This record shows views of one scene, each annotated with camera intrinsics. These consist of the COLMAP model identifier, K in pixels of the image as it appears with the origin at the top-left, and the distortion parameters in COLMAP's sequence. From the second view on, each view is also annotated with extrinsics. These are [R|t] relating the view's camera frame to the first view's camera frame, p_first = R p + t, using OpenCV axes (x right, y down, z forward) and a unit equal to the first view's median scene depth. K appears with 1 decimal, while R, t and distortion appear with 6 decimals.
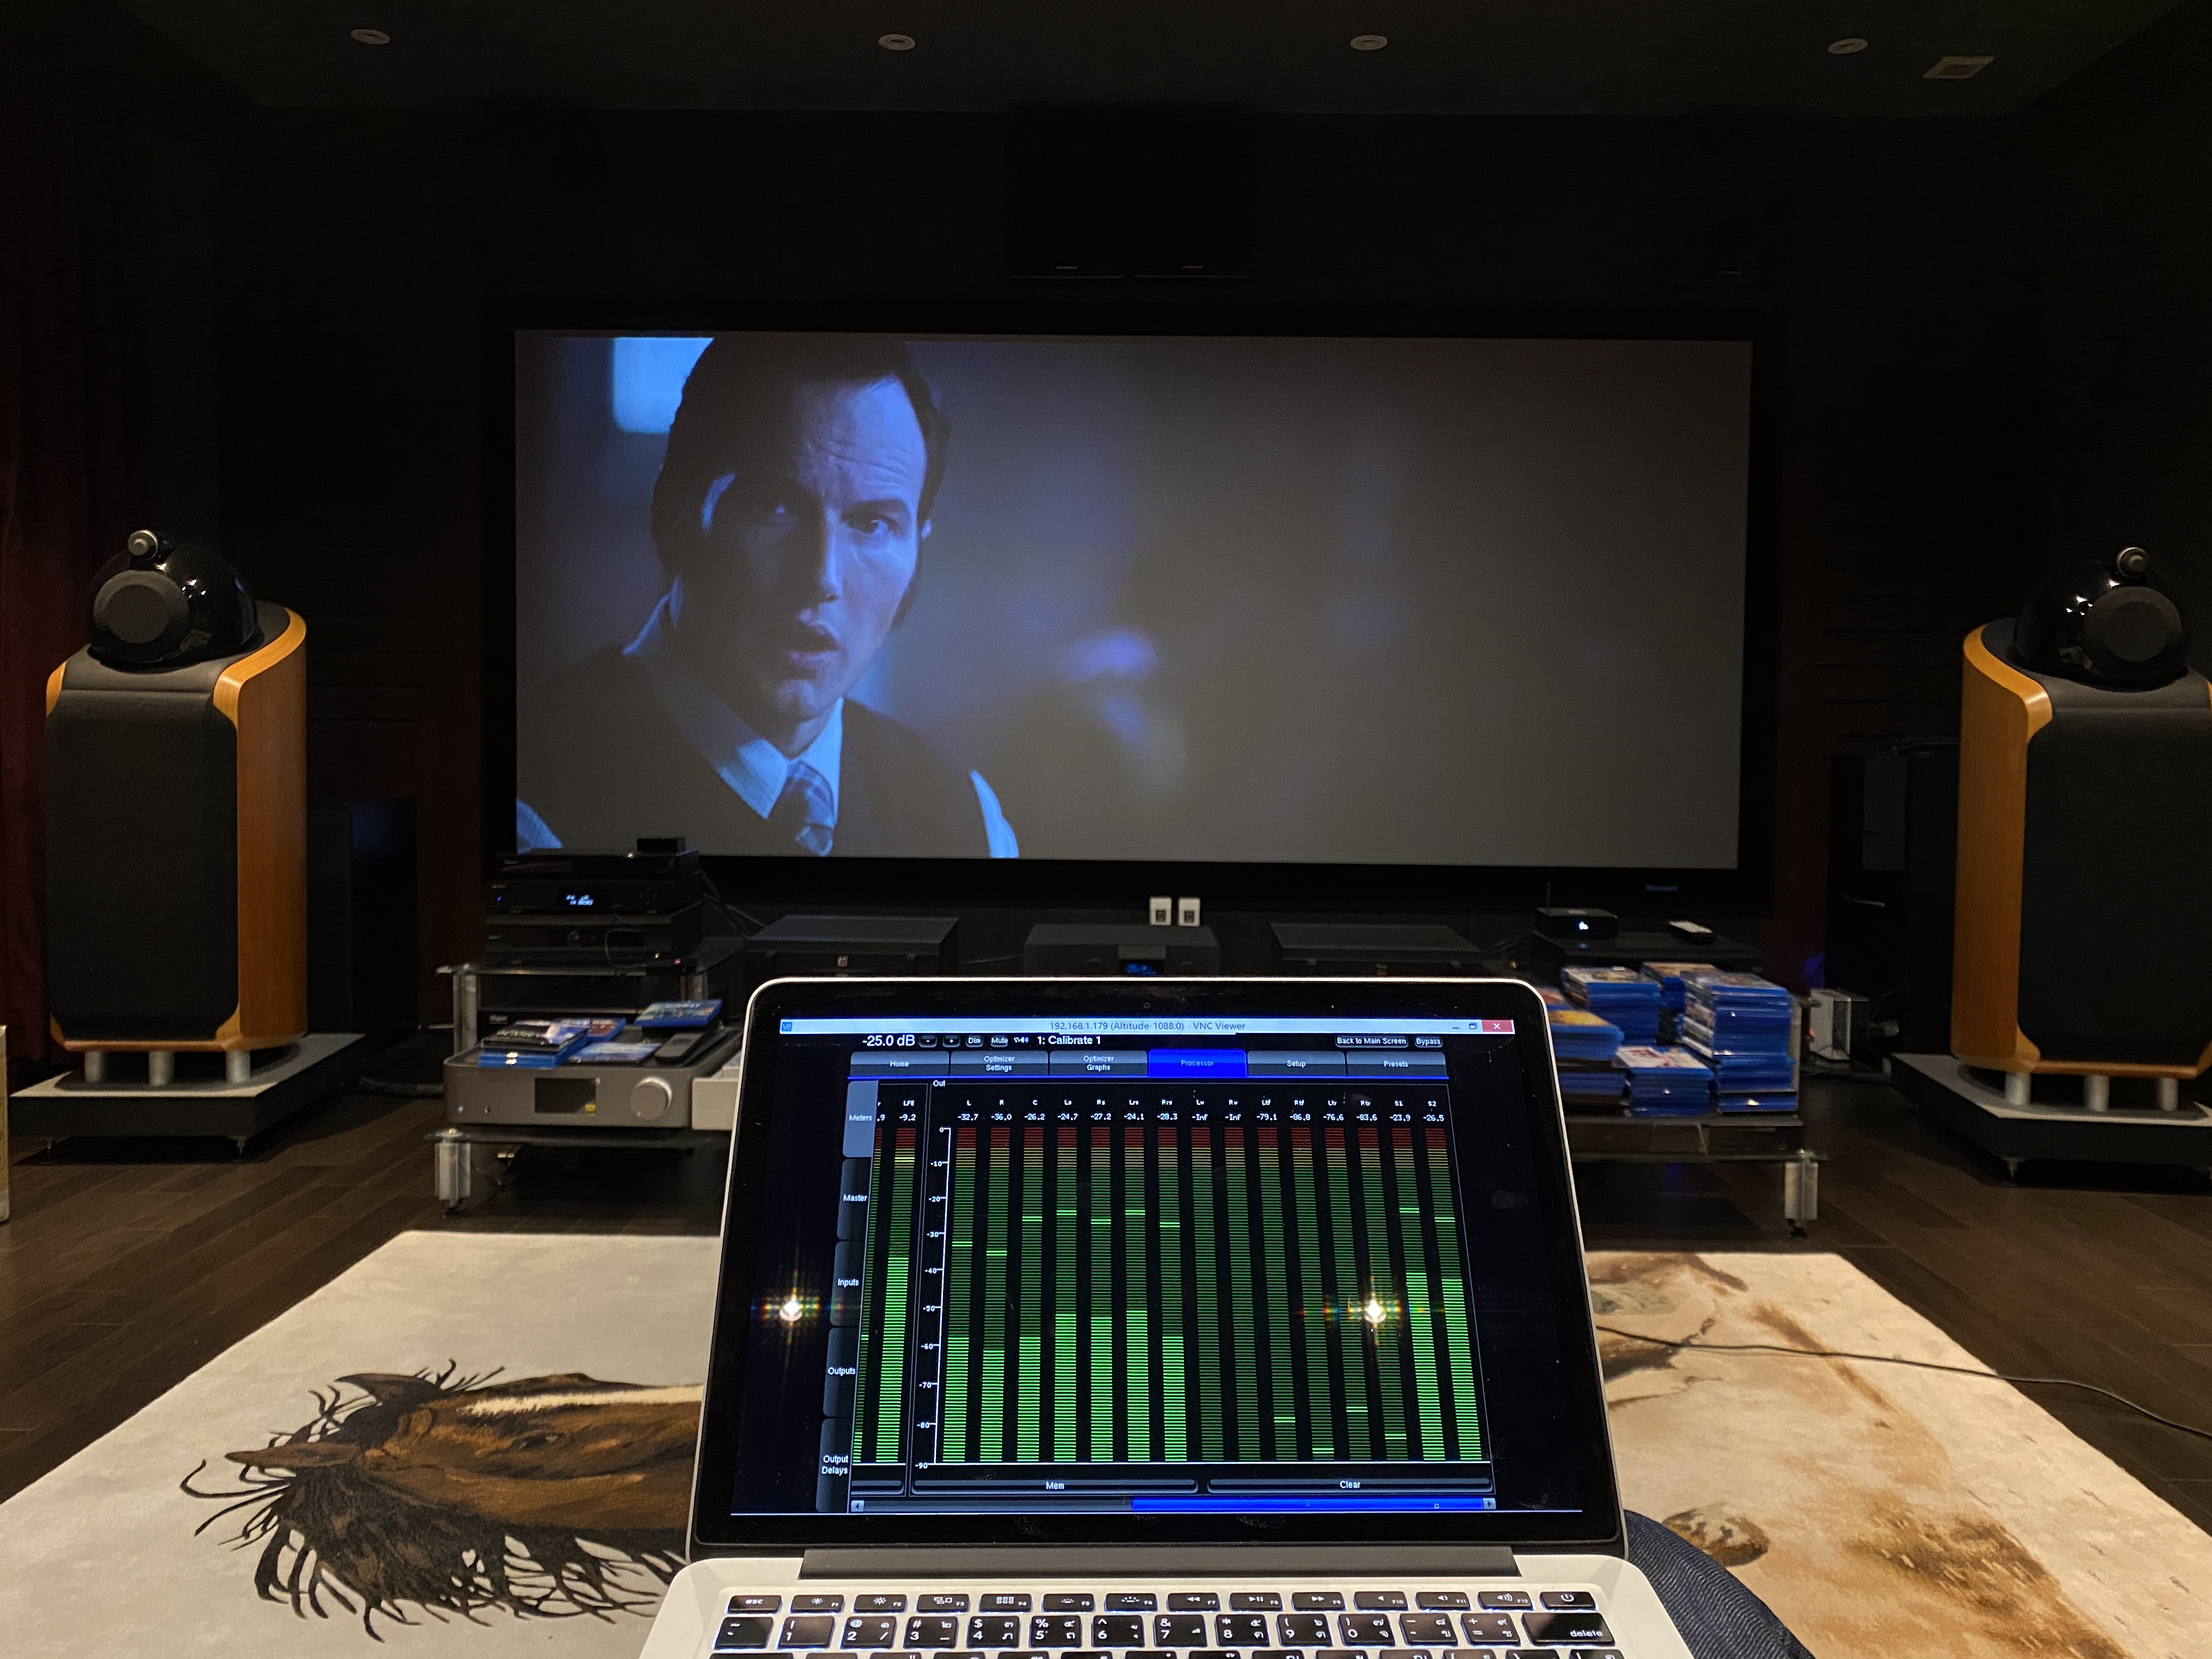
lens RADIAL K [[1701.1, 0, 1109.4], [0, 1701.1, 811.6], [0, 0, 1]] dist [-0.006049, 0.018284]
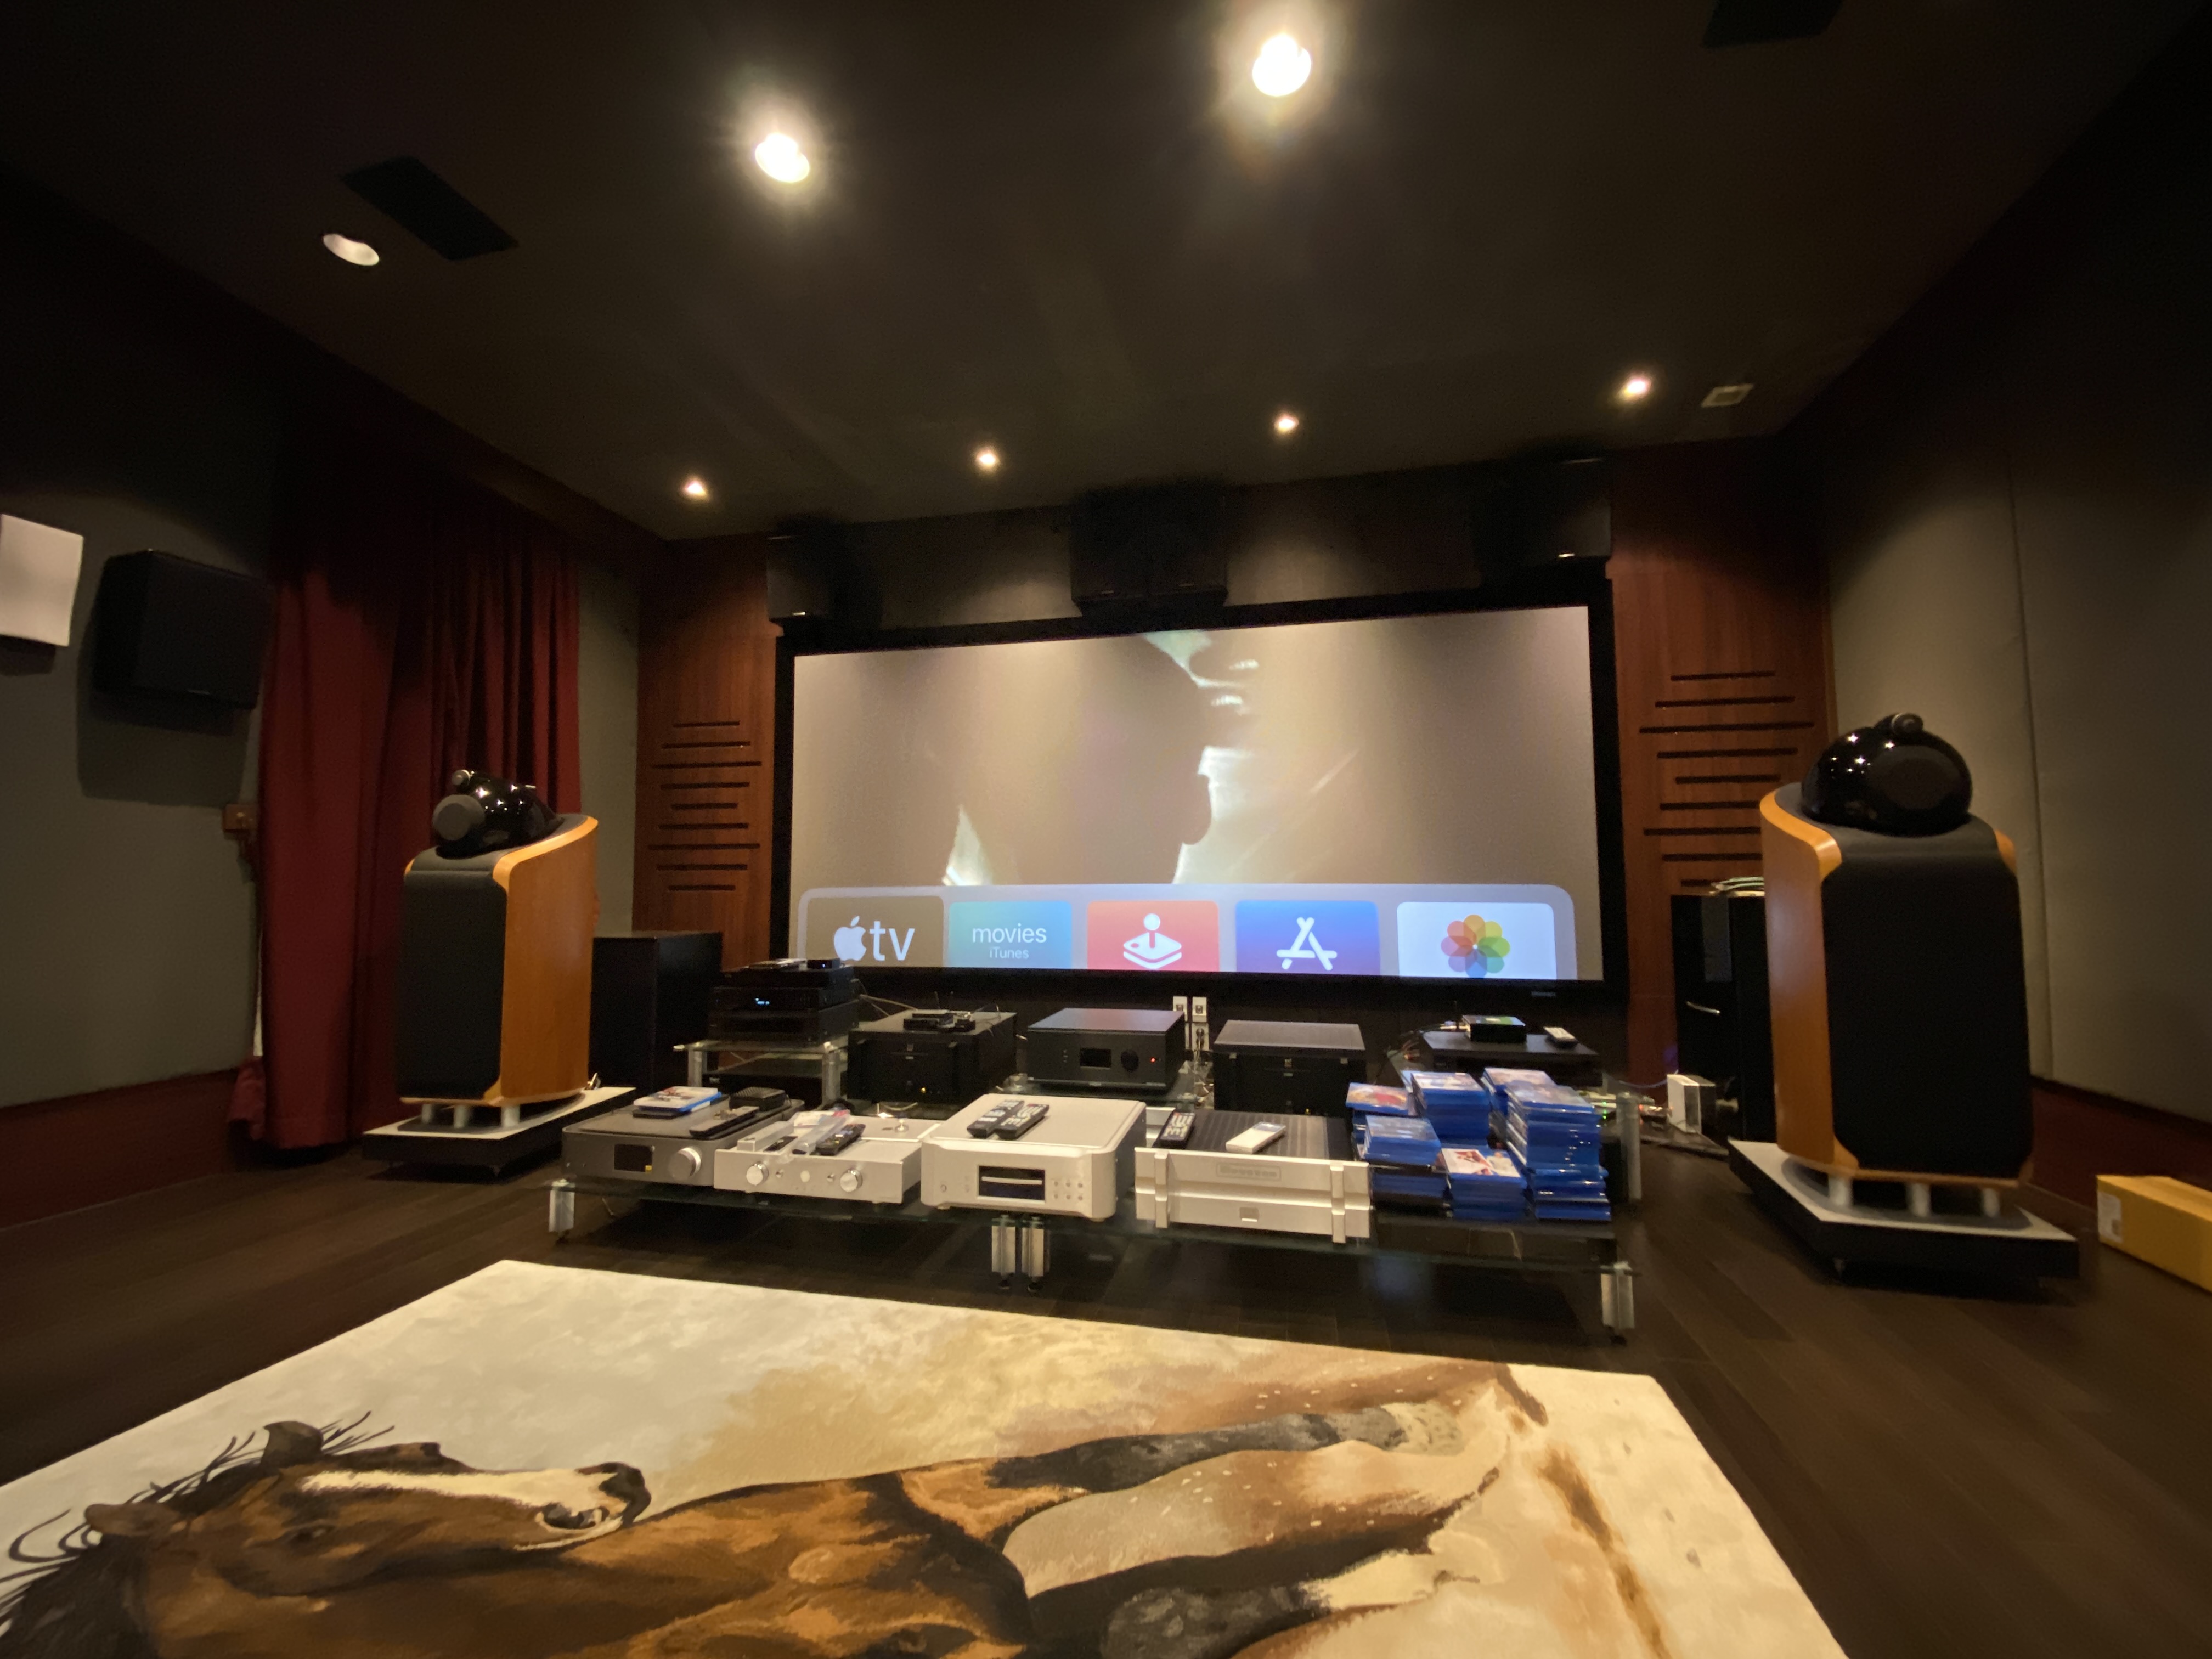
lens RADIAL K [[905.0, 0, 1105.7], [0, 905.0, 826.3], [0, 0, 1]] dist [-0.004824, -0.004242]
pose [[0.979785, -0.029159, -0.197919, 0.189009], [0.006395, 0.993380, -0.114697, -0.012405], [0.199953, 0.111113, 0.973485, 0.307637]]
